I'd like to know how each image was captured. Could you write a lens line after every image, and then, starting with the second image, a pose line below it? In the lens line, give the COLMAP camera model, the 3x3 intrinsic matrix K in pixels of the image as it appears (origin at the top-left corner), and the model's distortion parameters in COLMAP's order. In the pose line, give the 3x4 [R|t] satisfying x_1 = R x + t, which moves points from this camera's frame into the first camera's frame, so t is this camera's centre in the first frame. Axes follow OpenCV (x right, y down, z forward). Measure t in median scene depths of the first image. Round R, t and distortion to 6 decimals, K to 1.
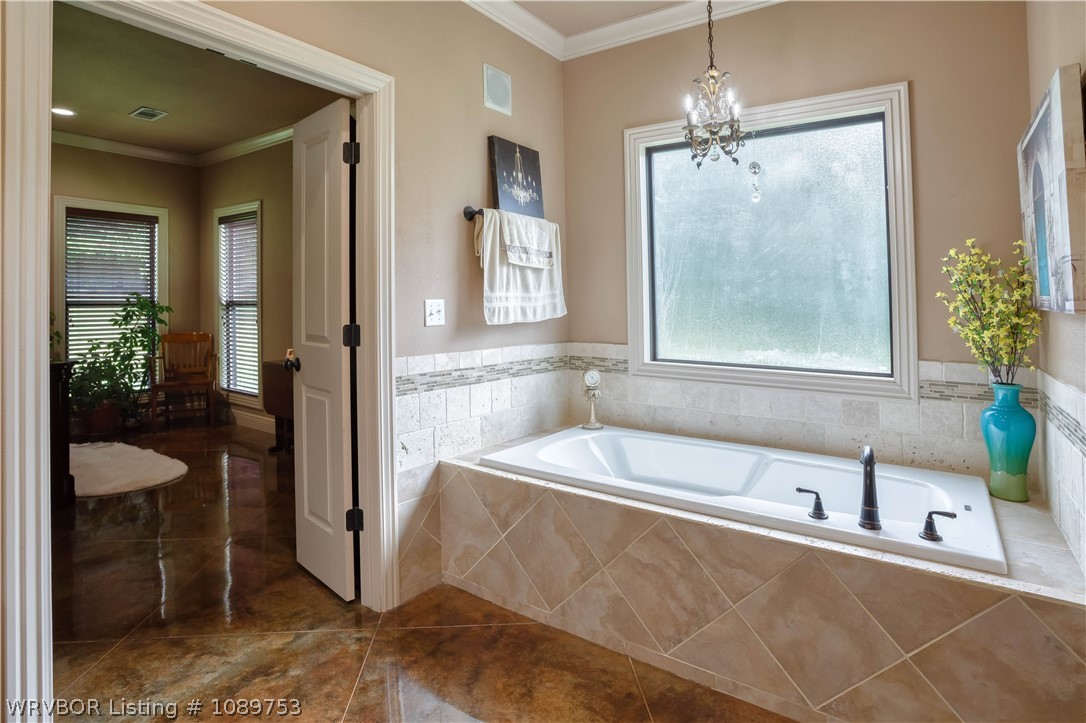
lens RADIAL K [[592.3, 0, 546.3], [0, 592.3, 315.5], [0, 0, 1]] dist [-0.063237, 0.031279]
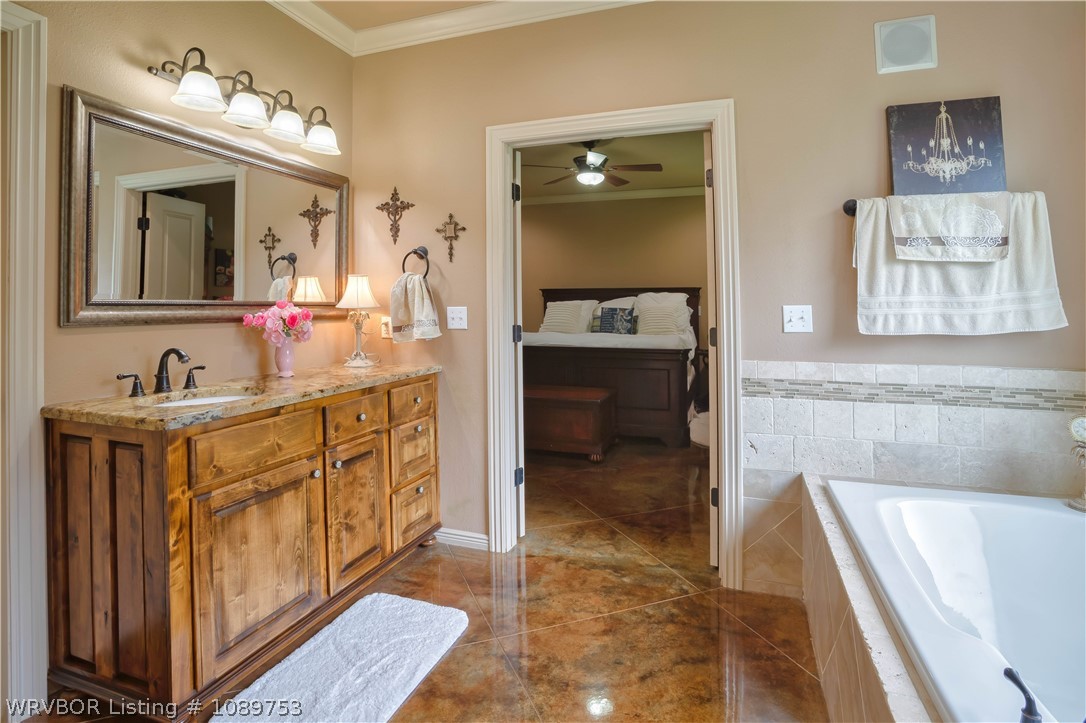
lens RADIAL K [[548.3, 0, 542.3], [0, 548.3, 341.1], [0, 0, 1]] dist [-0.004169, -0.000653]
pose [[0.287392, 0.054201, -0.956278, 0.526993], [-0.022725, 0.998502, 0.049764, -0.003908], [0.957543, 0.007429, 0.288193, 0.317942]]
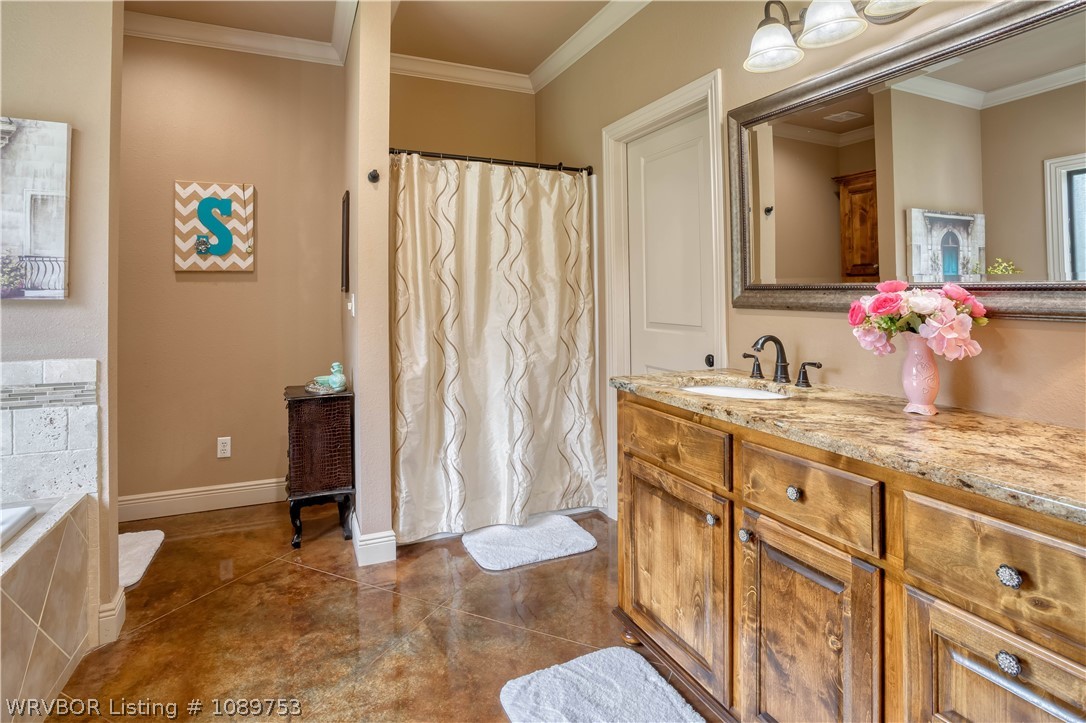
lens RADIAL K [[571.2, 0, 540.5], [0, 571.2, 254.4], [0, 0, 1]] dist [-0.048143, 0.017149]
pose [[-0.859935, 0.028398, 0.509614, -0.402972], [0.011415, 0.999271, -0.036422, -0.026471], [-0.510277, -0.025503, -0.859632, 0.814463]]
